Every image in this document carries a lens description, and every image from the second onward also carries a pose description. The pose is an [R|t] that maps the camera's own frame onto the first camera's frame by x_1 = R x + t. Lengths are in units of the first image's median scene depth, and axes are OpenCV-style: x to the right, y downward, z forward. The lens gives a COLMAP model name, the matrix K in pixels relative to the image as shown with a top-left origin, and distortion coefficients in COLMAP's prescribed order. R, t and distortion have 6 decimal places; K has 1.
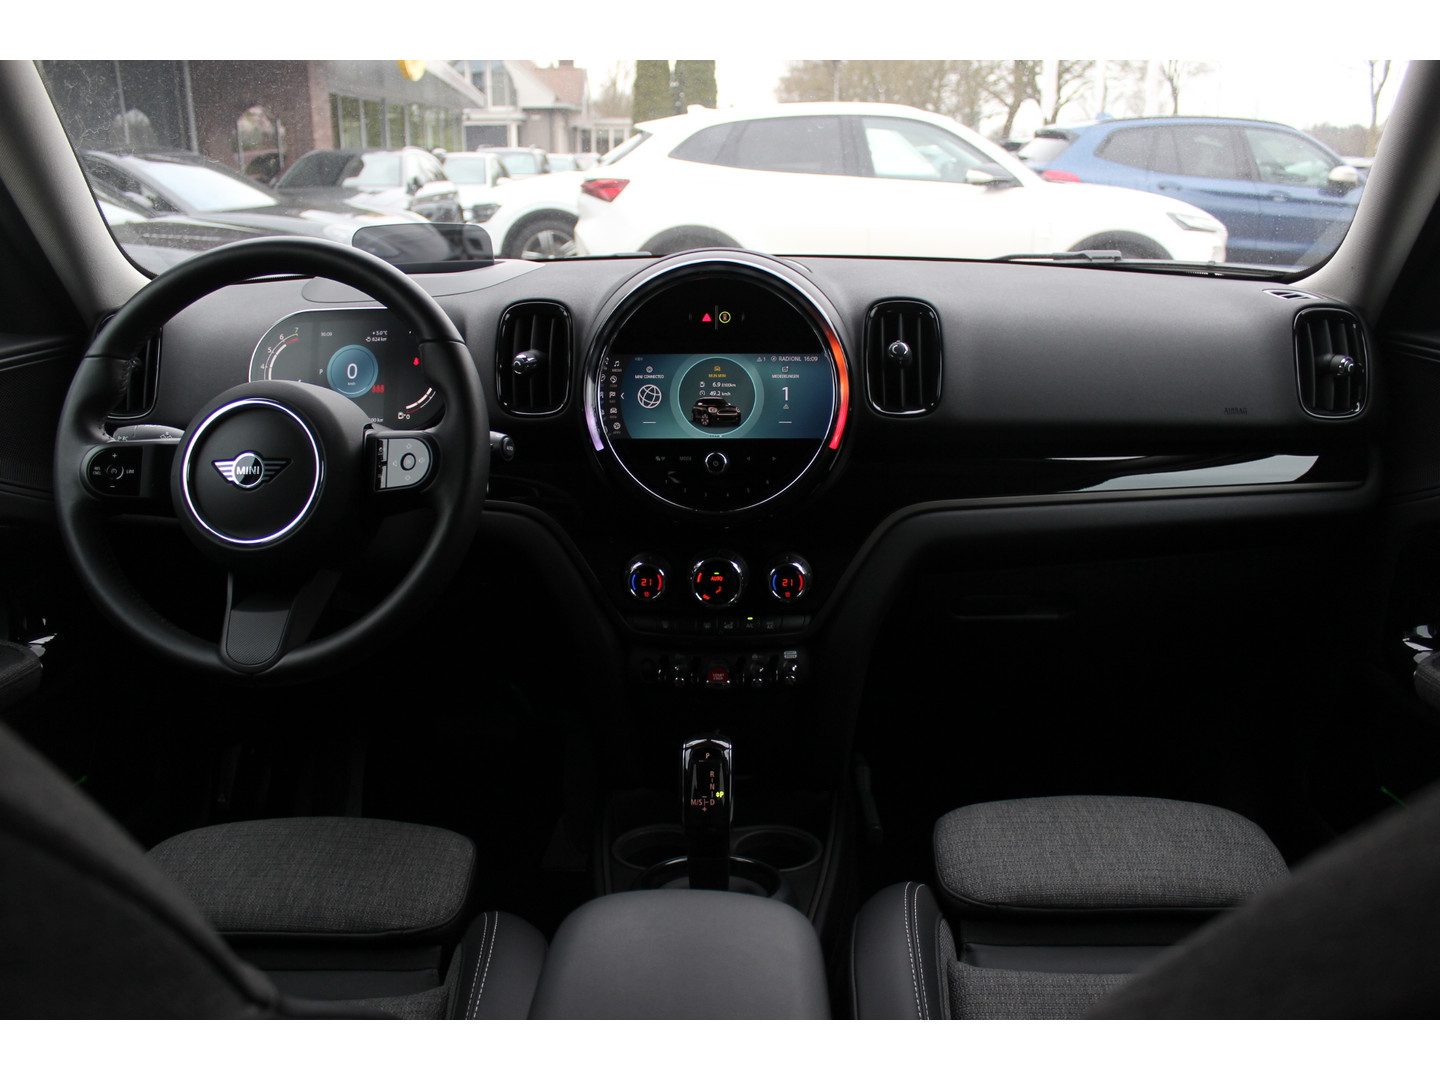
lens RADIAL K [[1186.7, 0, 720.0], [0, 1186.7, 540.0], [0, 0, 1]] dist [-0.172137, 0.153392]
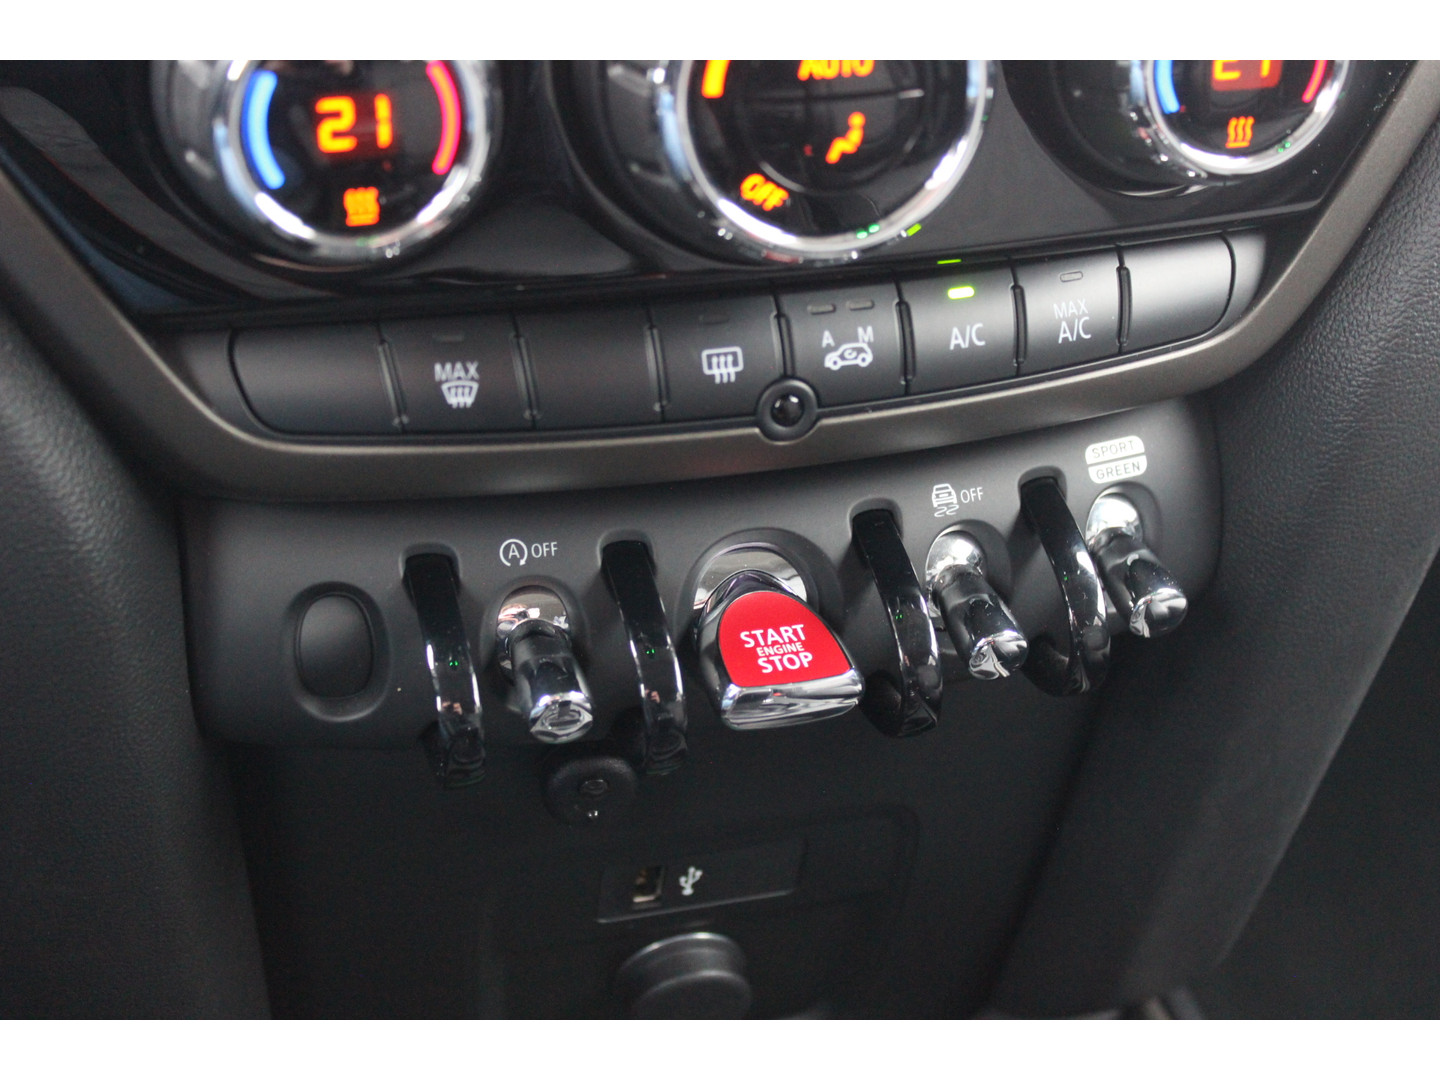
lens RADIAL K [[2379.5, 0, 720.0], [0, 2379.5, 540.0], [0, 0, 1]] dist [-0.002226, -0.012464]
pose [[0.944462, -0.132695, 0.300638, -0.113024], [0.055665, 0.966230, 0.251599, 0.014682], [-0.323871, -0.220890, 0.919954, 0.714081]]
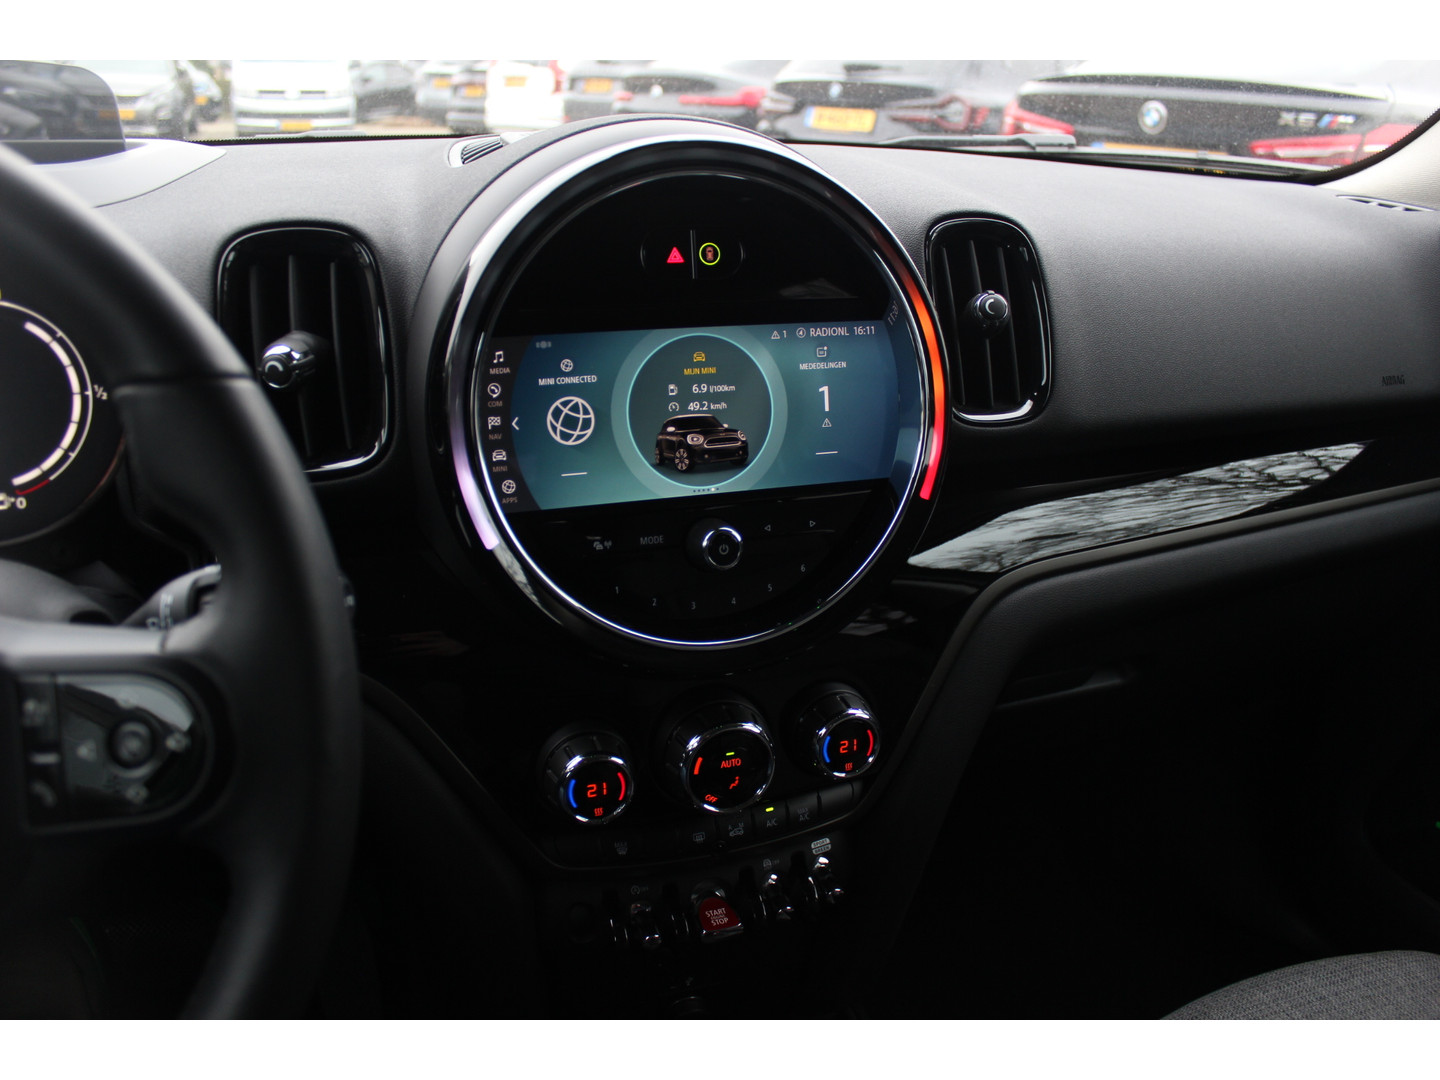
lens RADIAL K [[1186.7, 0, 720.0], [0, 1186.7, 540.0], [0, 0, 1]] dist [-0.172137, 0.153392]
pose [[0.925872, -0.106449, 0.362531, -0.184278], [0.073790, 0.991960, 0.102814, -0.118254], [-0.370561, -0.068442, 0.926283, 0.523423]]
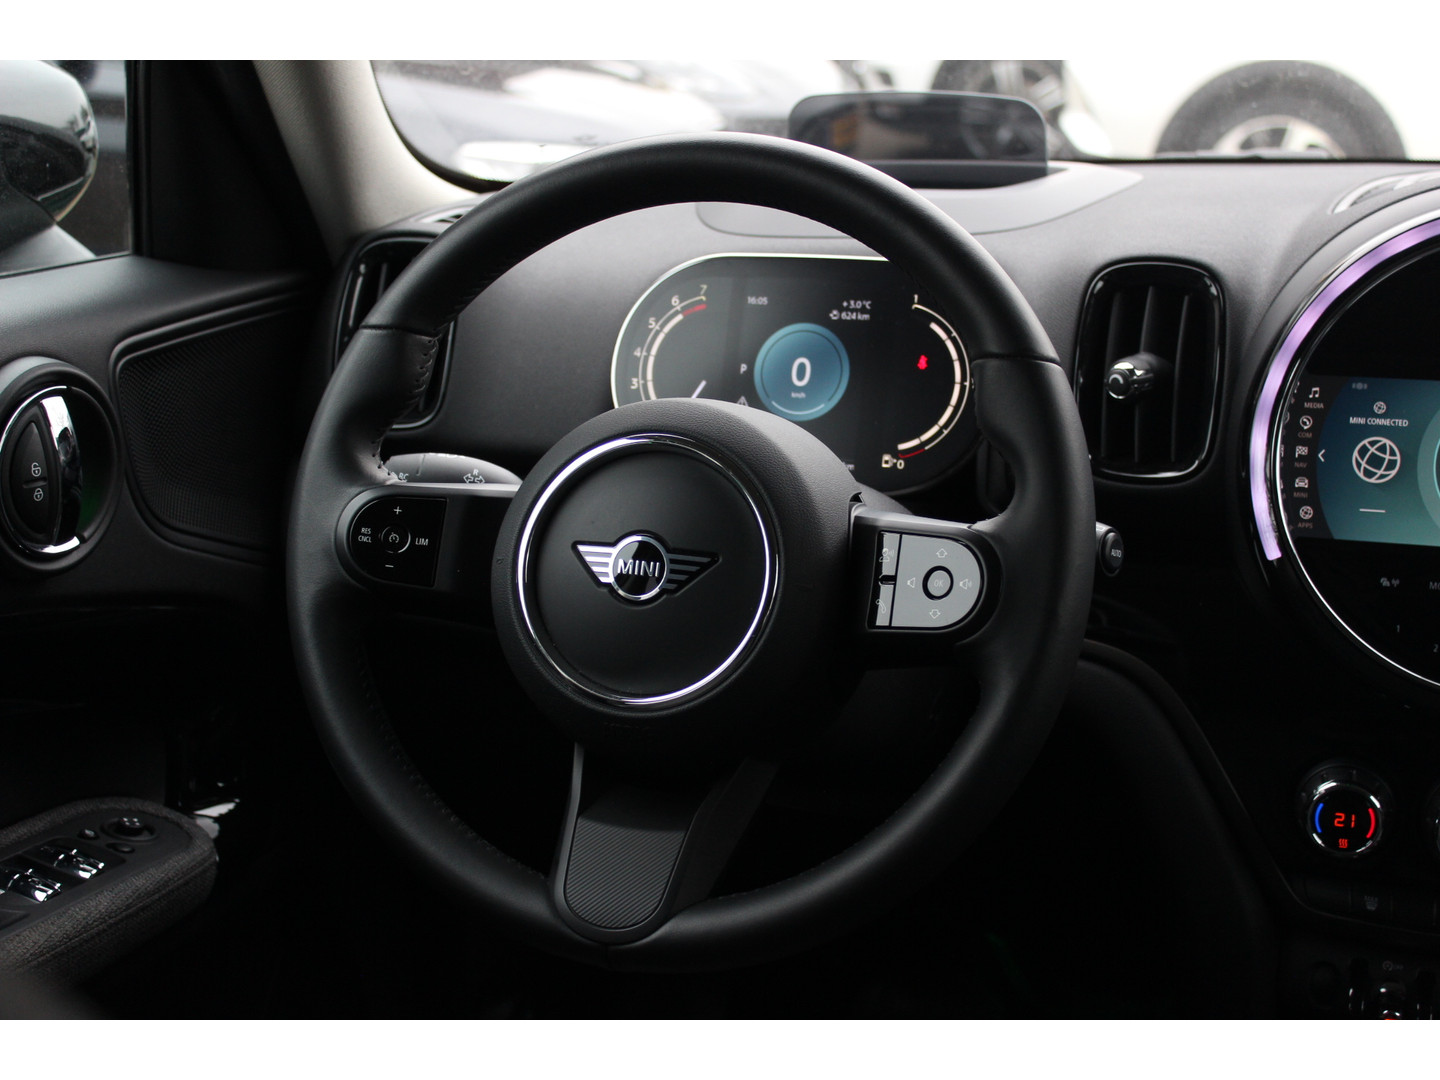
lens RADIAL K [[2089.1, 0, 715.3], [0, 2089.1, 520.0], [0, 0, 1]] dist [-0.044241, 0.088758]
pose [[0.964029, 0.069735, -0.256486, -0.102692], [-0.079131, 0.996512, -0.026487, -0.048663], [0.253745, 0.045830, 0.966185, 0.053210]]
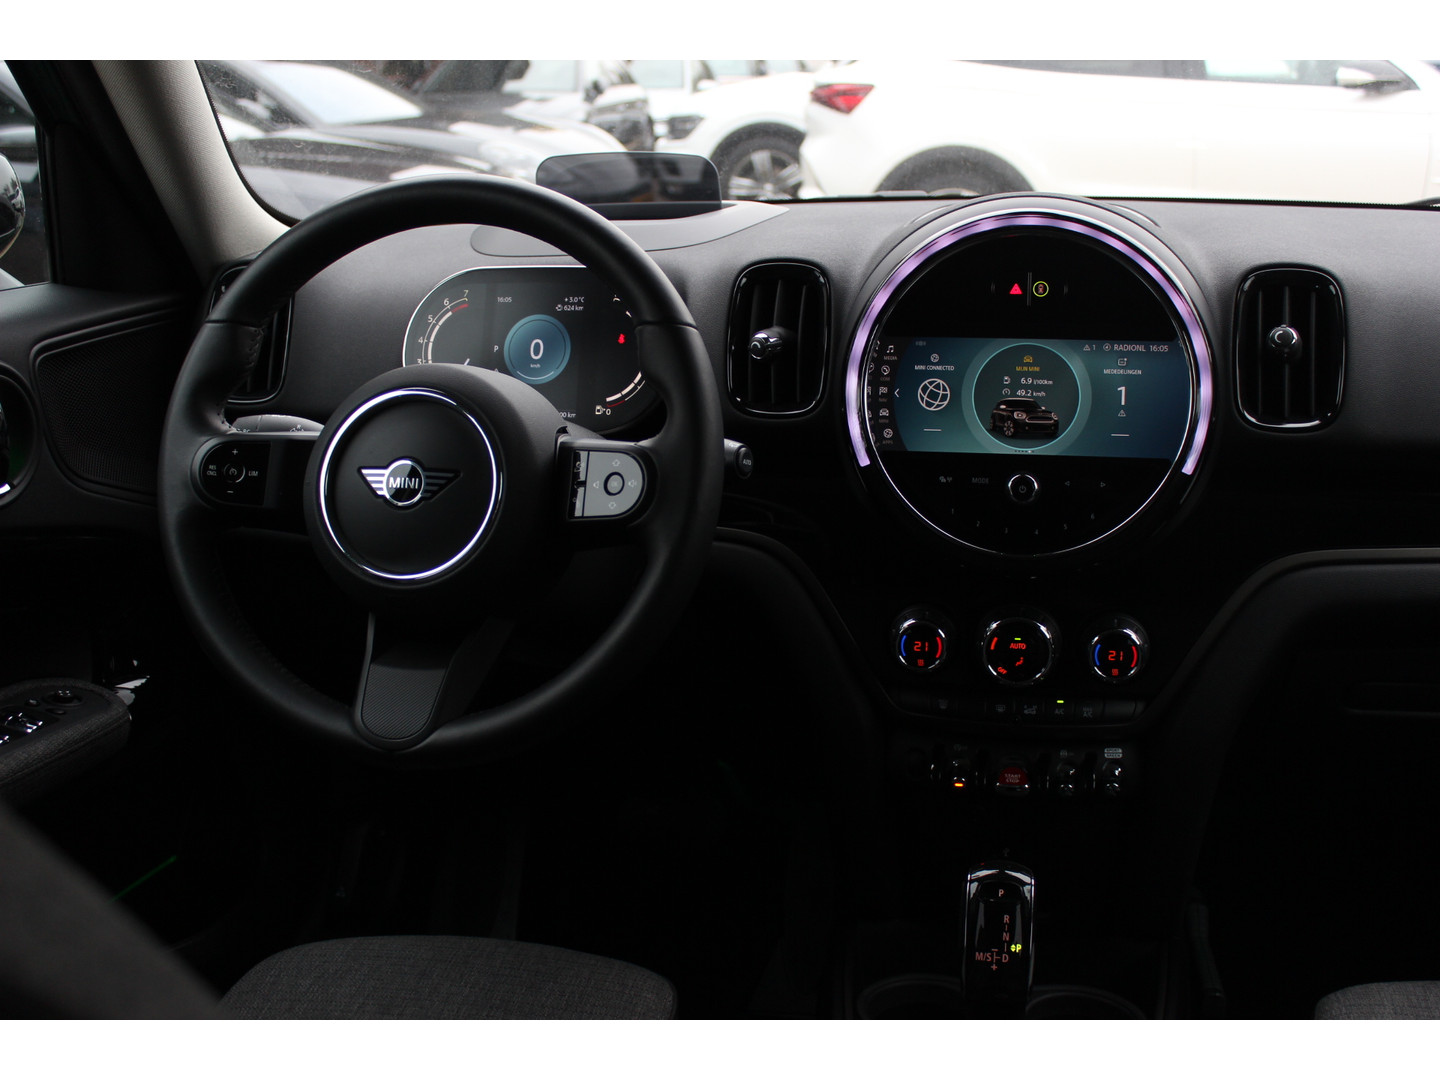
lens RADIAL K [[1550.9, 0, 720.0], [0, 1550.9, 540.0], [0, 0, 1]] dist [-0.125954, 0.170807]
pose [[0.985998, 0.036368, -0.162743, -0.030913], [-0.037992, 0.999254, -0.006877, -0.019169], [0.162372, 0.012963, 0.986644, 0.029401]]
